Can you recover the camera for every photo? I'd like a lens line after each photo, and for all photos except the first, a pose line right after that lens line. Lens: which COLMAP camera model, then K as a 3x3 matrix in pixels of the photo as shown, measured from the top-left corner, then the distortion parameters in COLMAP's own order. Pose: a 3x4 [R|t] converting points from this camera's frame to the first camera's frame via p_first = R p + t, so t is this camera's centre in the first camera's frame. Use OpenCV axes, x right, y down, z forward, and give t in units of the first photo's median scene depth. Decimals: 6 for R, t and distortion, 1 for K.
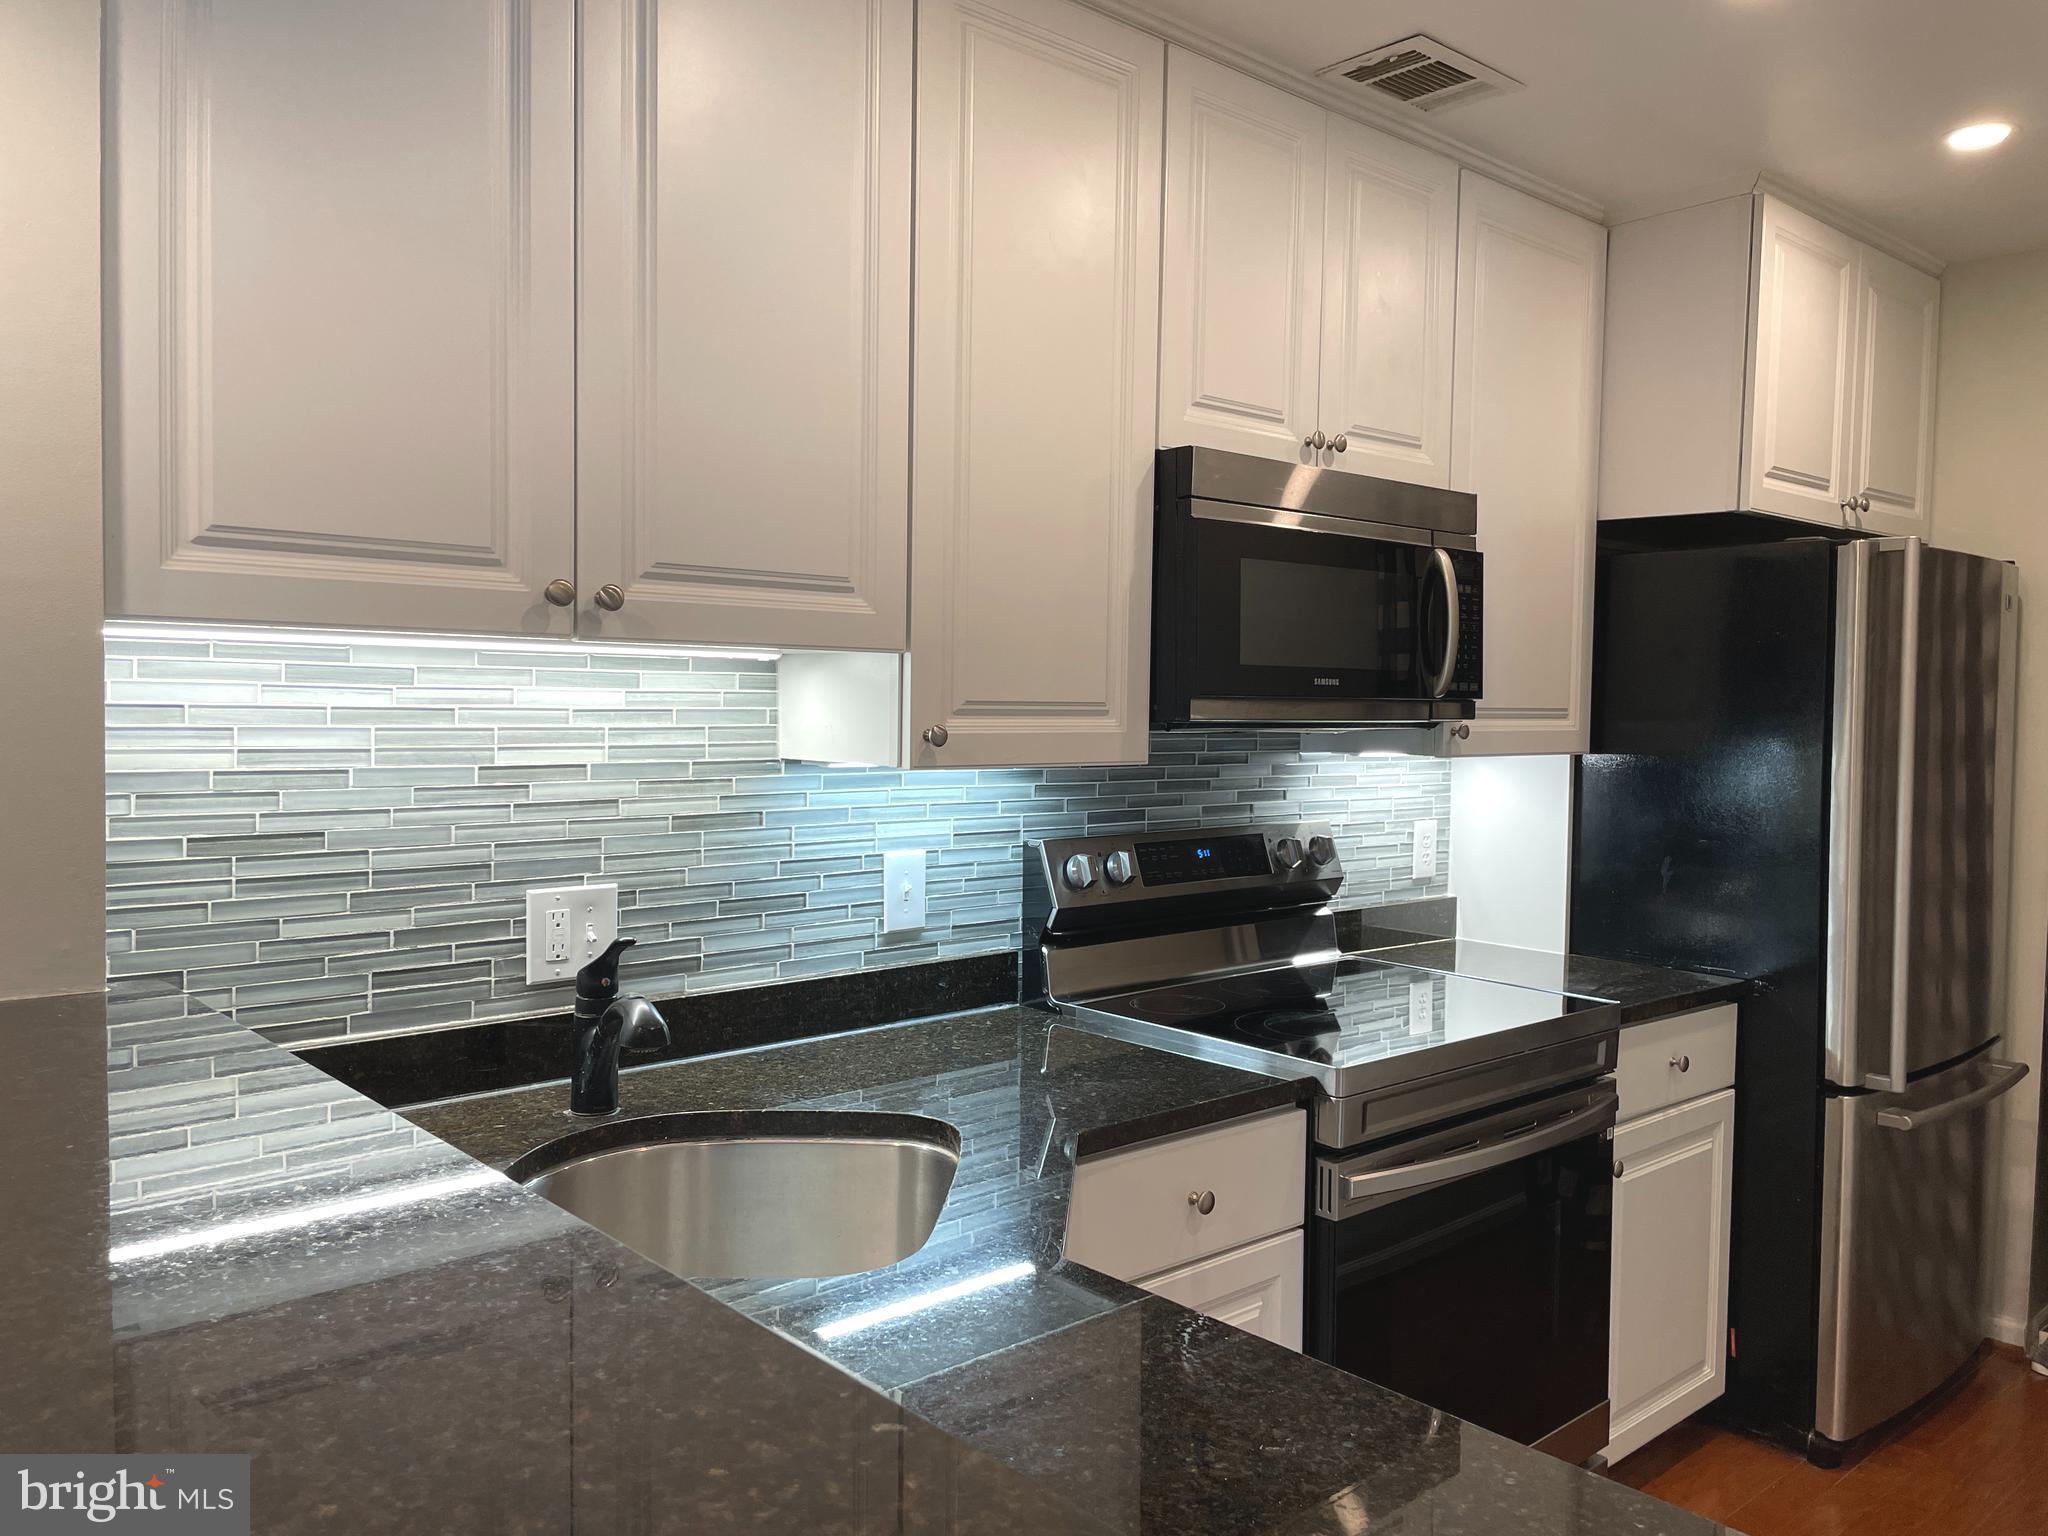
lens RADIAL K [[1546.6, 0, 1038.1], [0, 1546.6, 755.0], [0, 0, 1]] dist [0.099505, -0.133891]
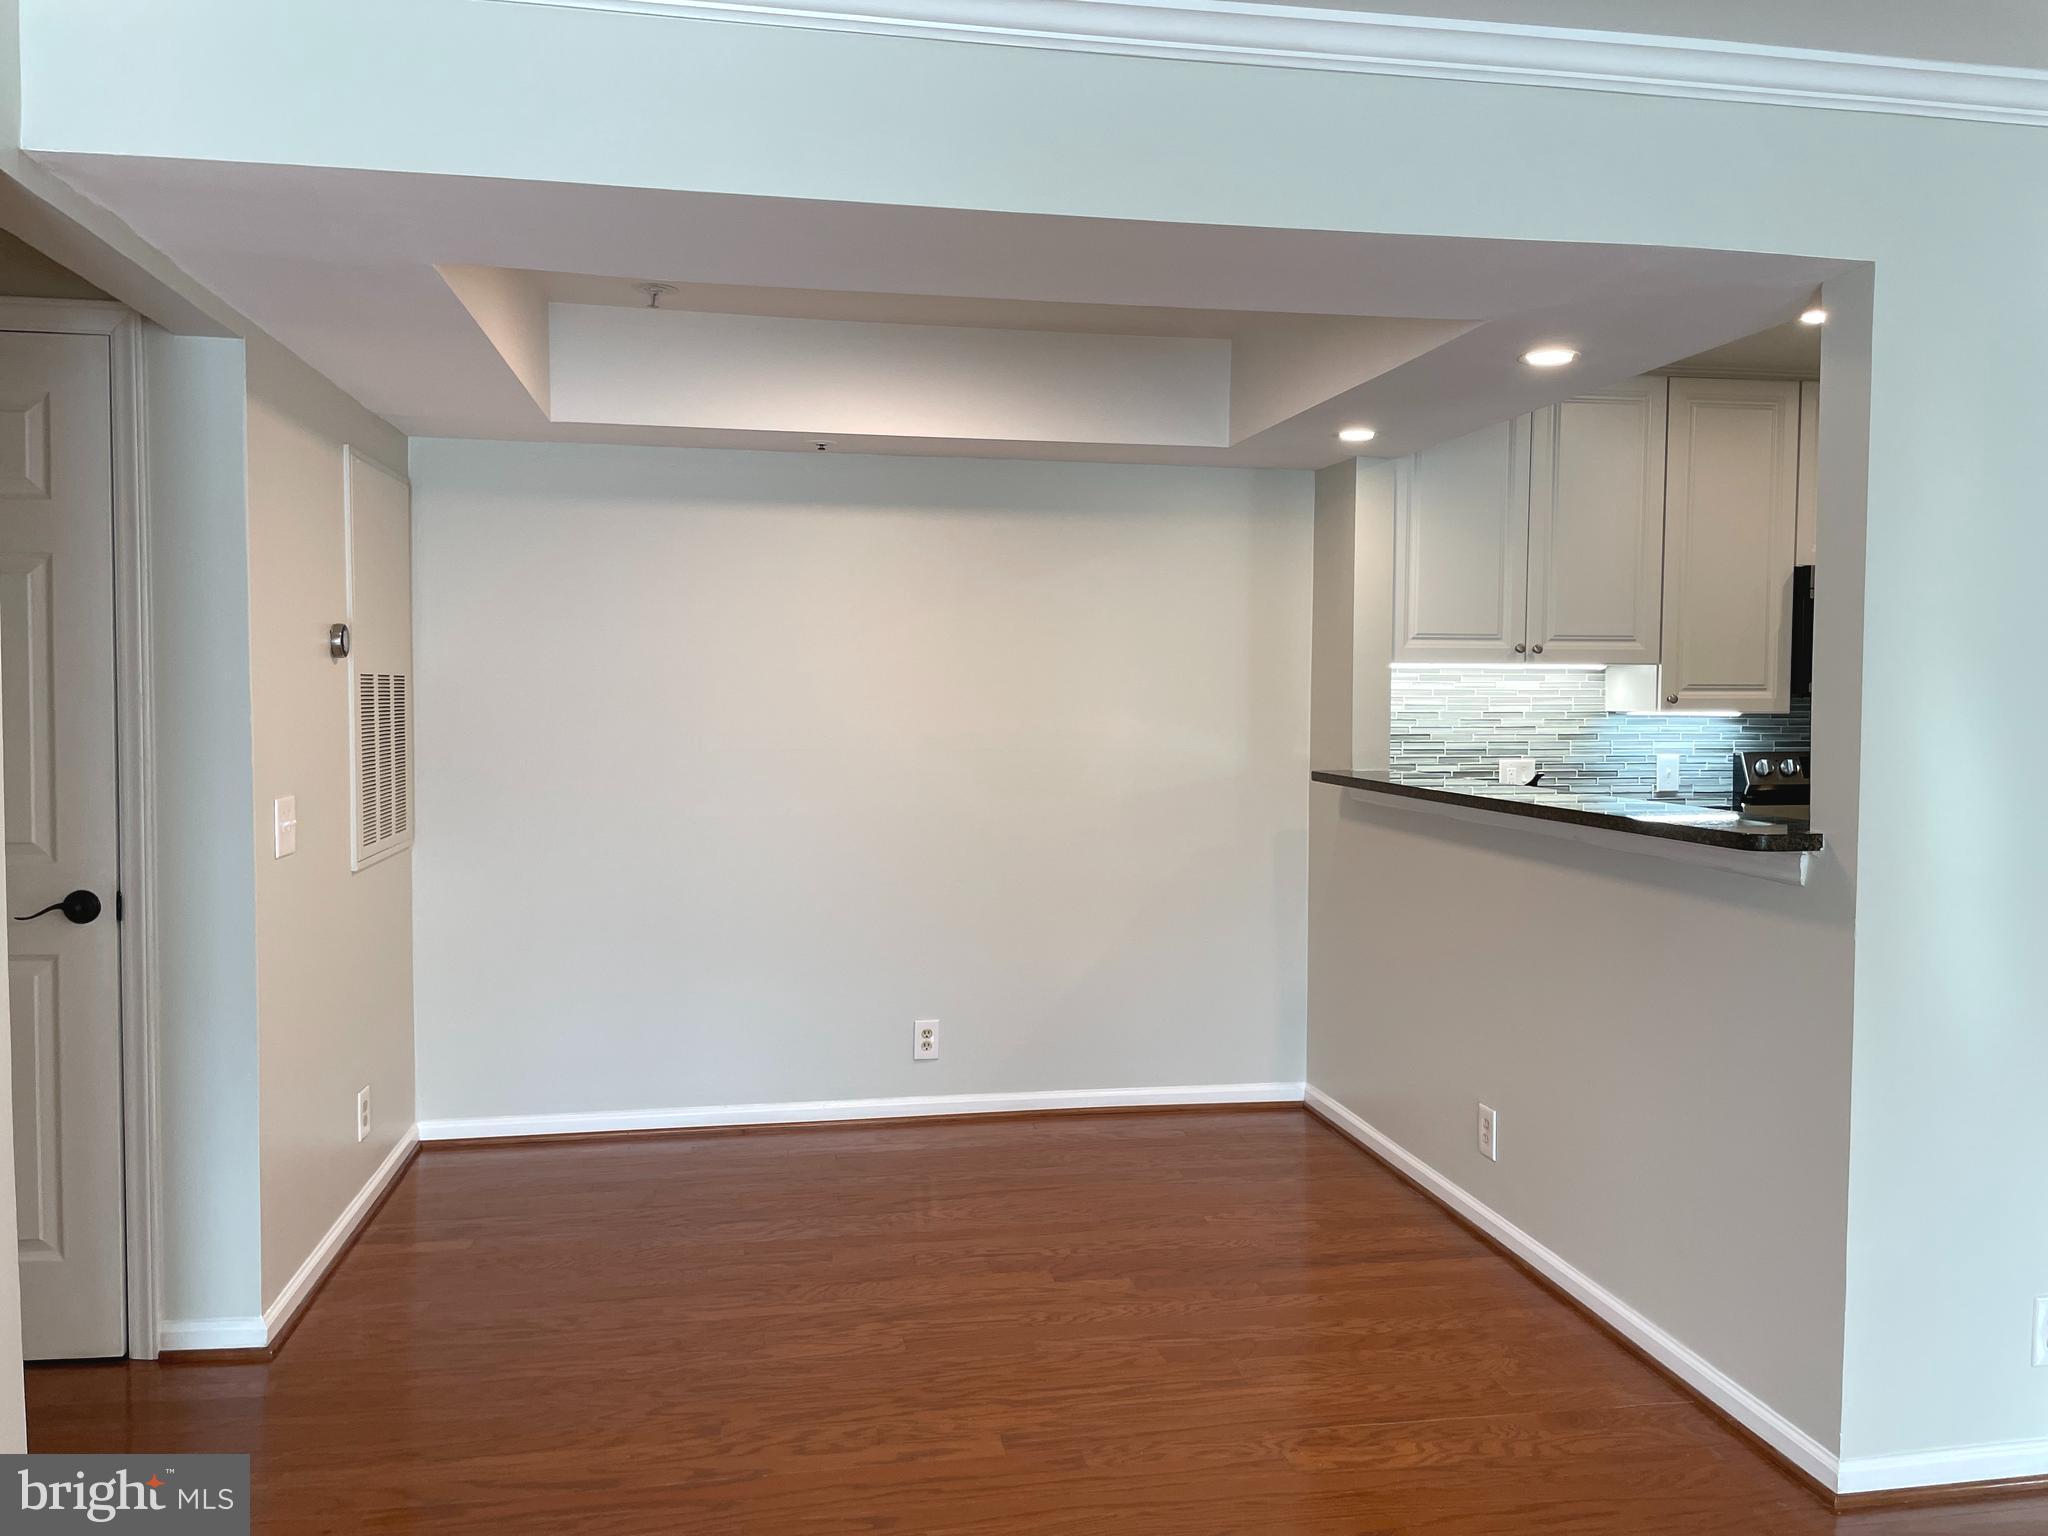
lens RADIAL K [[1546.6, 0, 1020.9], [0, 1546.6, 756.9], [0, 0, 1]] dist [0.099505, -0.133891]
pose [[0.851020, 0.011551, -0.525007, 0.296384], [-0.011531, 0.999928, 0.003308, 0.068527], [0.525007, 0.003239, 0.851092, -1.352236]]
